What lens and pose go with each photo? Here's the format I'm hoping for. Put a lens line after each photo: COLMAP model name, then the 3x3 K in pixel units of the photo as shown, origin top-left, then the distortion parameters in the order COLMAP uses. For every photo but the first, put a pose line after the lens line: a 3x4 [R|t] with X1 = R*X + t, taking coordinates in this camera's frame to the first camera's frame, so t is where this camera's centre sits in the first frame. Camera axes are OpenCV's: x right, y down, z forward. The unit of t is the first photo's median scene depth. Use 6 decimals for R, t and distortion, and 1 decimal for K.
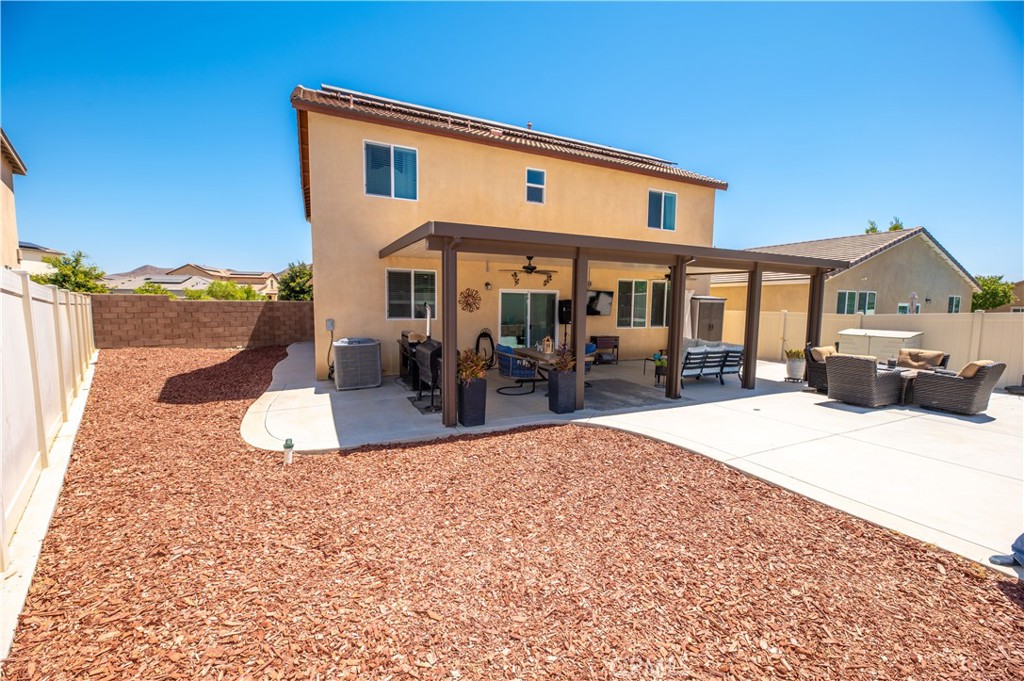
lens RADIAL K [[408.4, 0, 512.0], [0, 408.4, 340.5], [0, 0, 1]] dist [-0.002438, -0.000634]
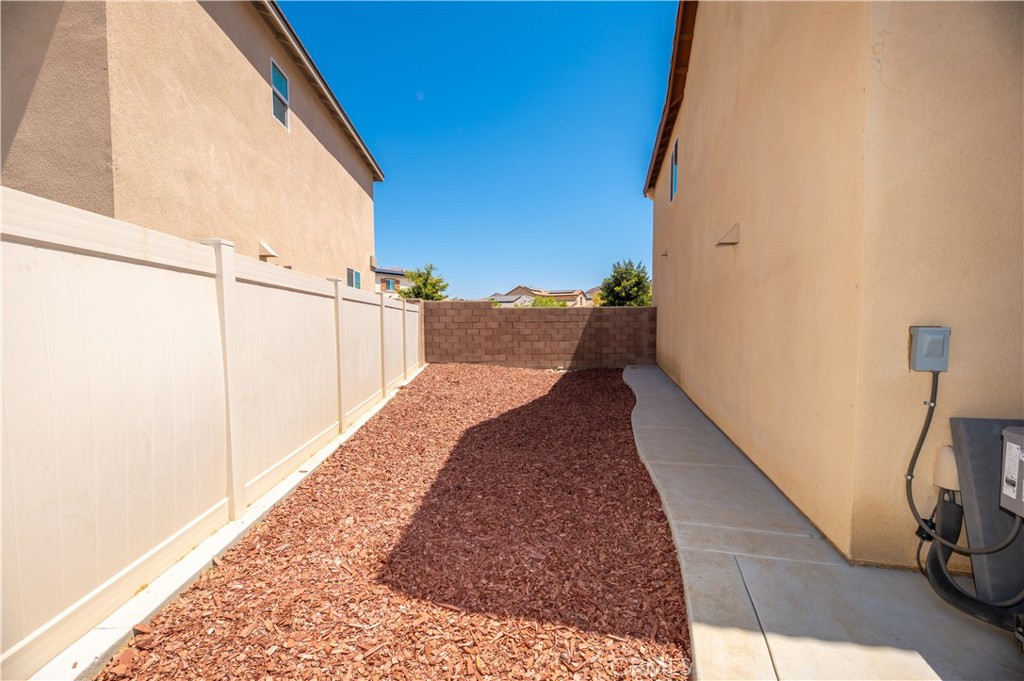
lens RADIAL K [[411.9, 0, 512.0], [0, 411.9, 340.5], [0, 0, 1]] dist [0.002134, -0.004248]
pose [[0.772898, 0.020414, -0.634202, -0.363284], [-0.045379, 0.998701, -0.023157, -0.019206], [0.632906, 0.046677, 0.772821, 0.499430]]
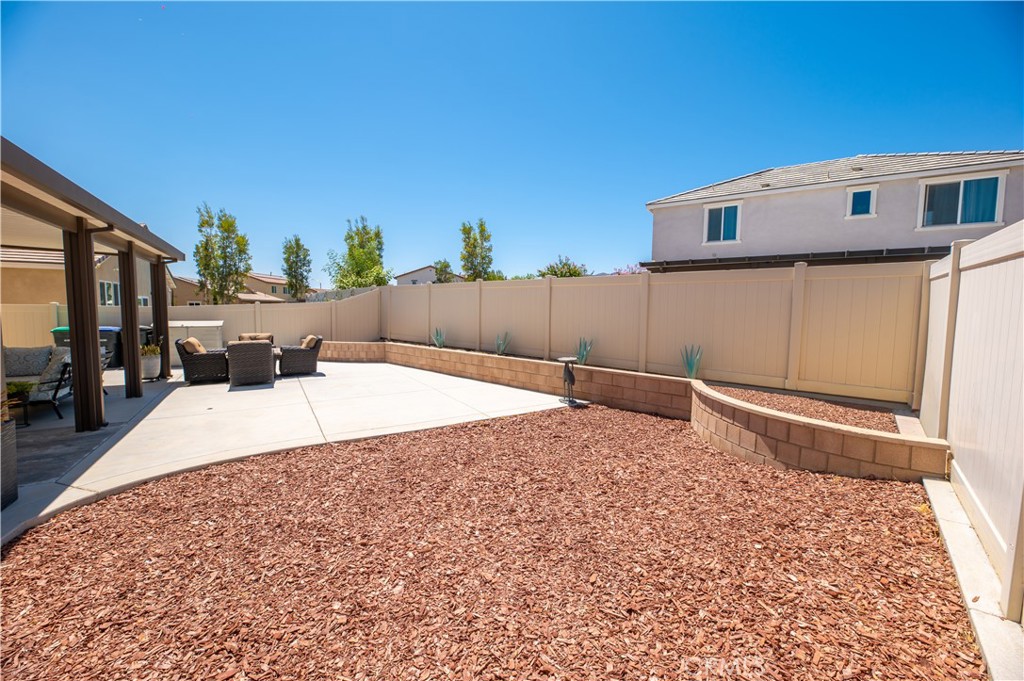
lens RADIAL K [[408.4, 0, 512.0], [0, 408.4, 340.5], [0, 0, 1]] dist [-0.002438, -0.000634]
pose [[-0.099621, -0.089147, 0.991024, -0.218263], [0.075354, 0.992442, 0.096849, -0.012409], [-0.992168, 0.084326, -0.092150, 0.233185]]
